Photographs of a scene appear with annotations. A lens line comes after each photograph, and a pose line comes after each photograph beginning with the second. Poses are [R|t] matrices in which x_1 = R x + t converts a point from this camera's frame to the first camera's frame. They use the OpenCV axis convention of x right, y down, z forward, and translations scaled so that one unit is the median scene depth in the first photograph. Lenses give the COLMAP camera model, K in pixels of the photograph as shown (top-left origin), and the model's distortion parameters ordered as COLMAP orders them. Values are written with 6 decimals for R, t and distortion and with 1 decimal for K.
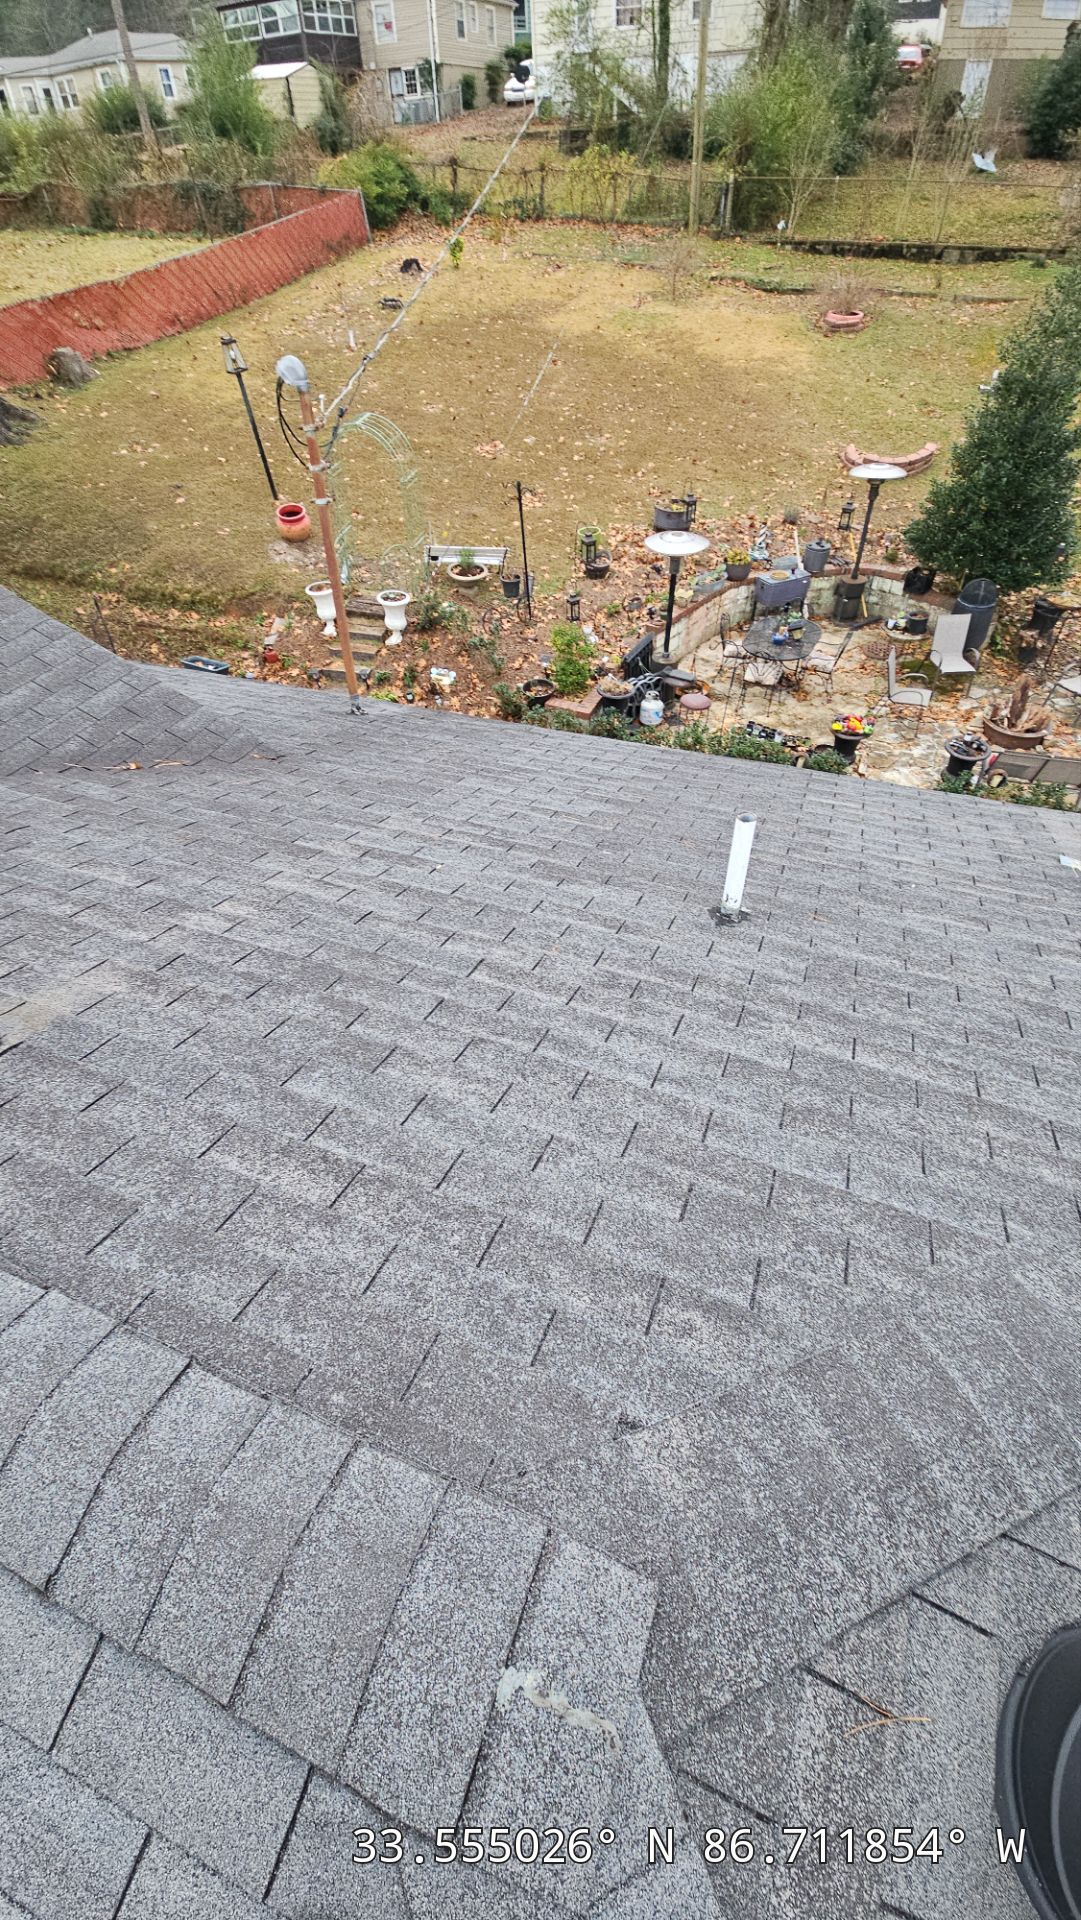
lens RADIAL K [[758.6, 0, 529.8], [0, 758.6, 972.7], [0, 0, 1]] dist [0.011477, -0.003787]
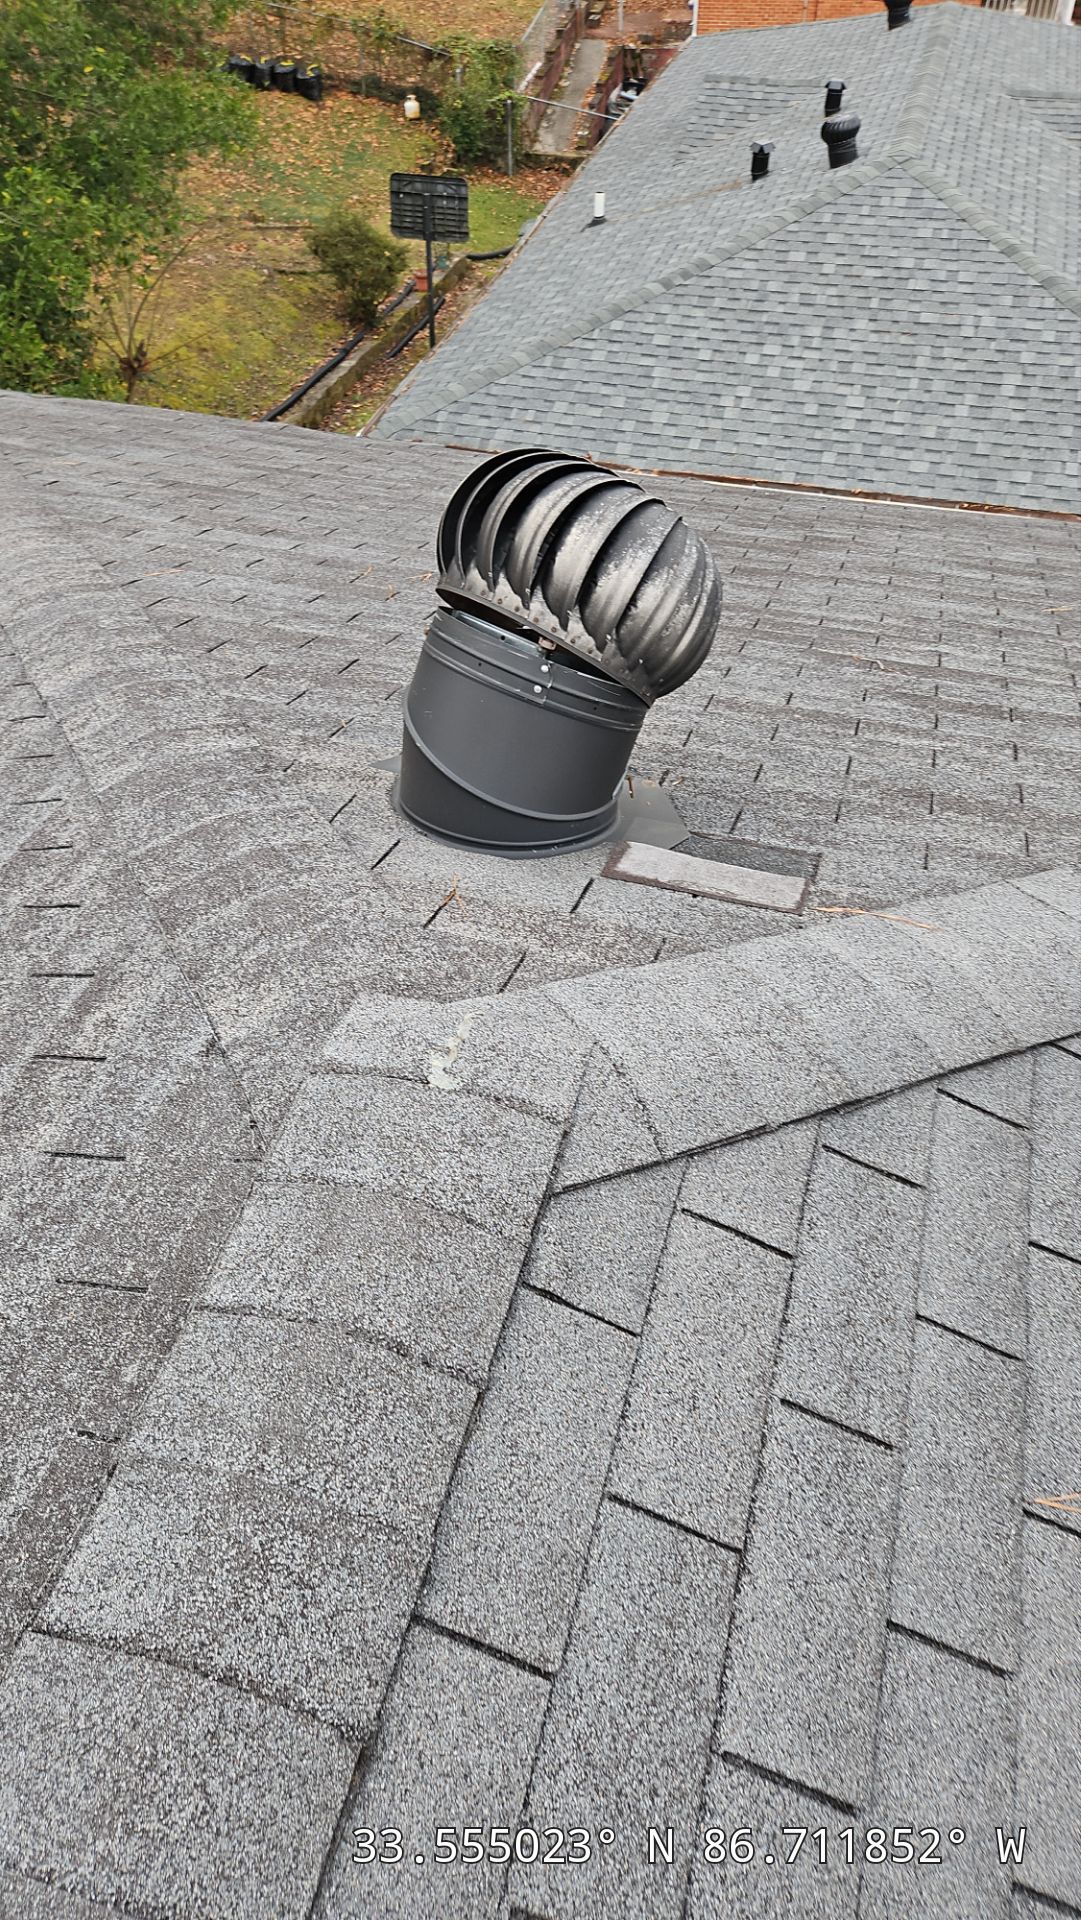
lens RADIAL K [[1292.1, 0, 508.8], [0, 1292.1, 955.1], [0, 0, 1]] dist [0.075807, -0.072358]
pose [[-0.078156, -0.686075, 0.723321, -0.112204], [0.746952, 0.440223, 0.498264, 0.013215], [-0.660269, 0.579228, 0.478059, 0.009330]]
